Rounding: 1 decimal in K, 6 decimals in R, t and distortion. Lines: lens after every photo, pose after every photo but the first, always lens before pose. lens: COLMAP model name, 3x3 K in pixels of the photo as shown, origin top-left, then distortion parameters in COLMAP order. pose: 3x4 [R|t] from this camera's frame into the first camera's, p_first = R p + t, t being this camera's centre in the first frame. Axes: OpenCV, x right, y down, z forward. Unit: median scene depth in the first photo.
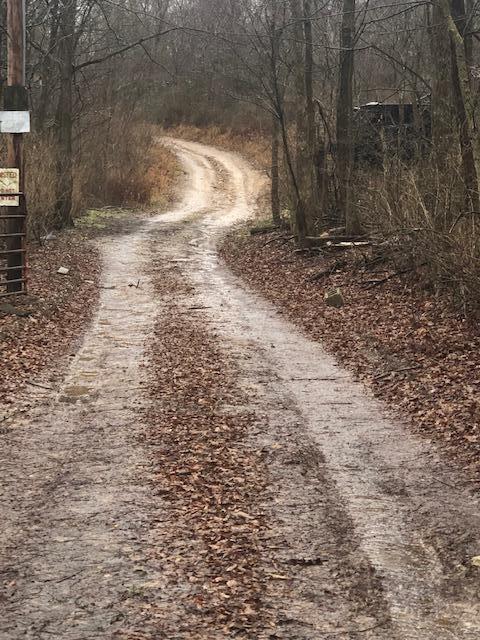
lens RADIAL K [[1660.7, 0, 240.1], [0, 1660.7, 320.0], [0, 0, 1]] dist [-0.552742, 0.000000]
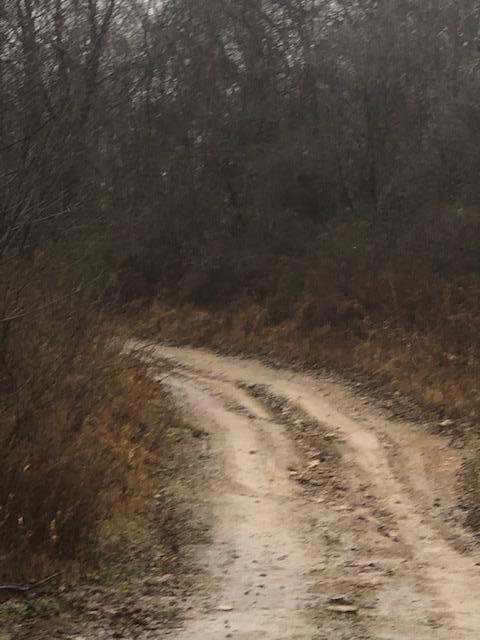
lens RADIAL K [[2966.0, 0, 240.0], [0, 2966.0, 320.2], [0, 0, 1]] dist [0.196853, 0.000000]
pose [[0.999926, -0.009505, 0.007657, -0.027320], [0.010399, 0.991878, -0.126771, -0.037026], [-0.006390, 0.126841, 0.991902, 0.418176]]
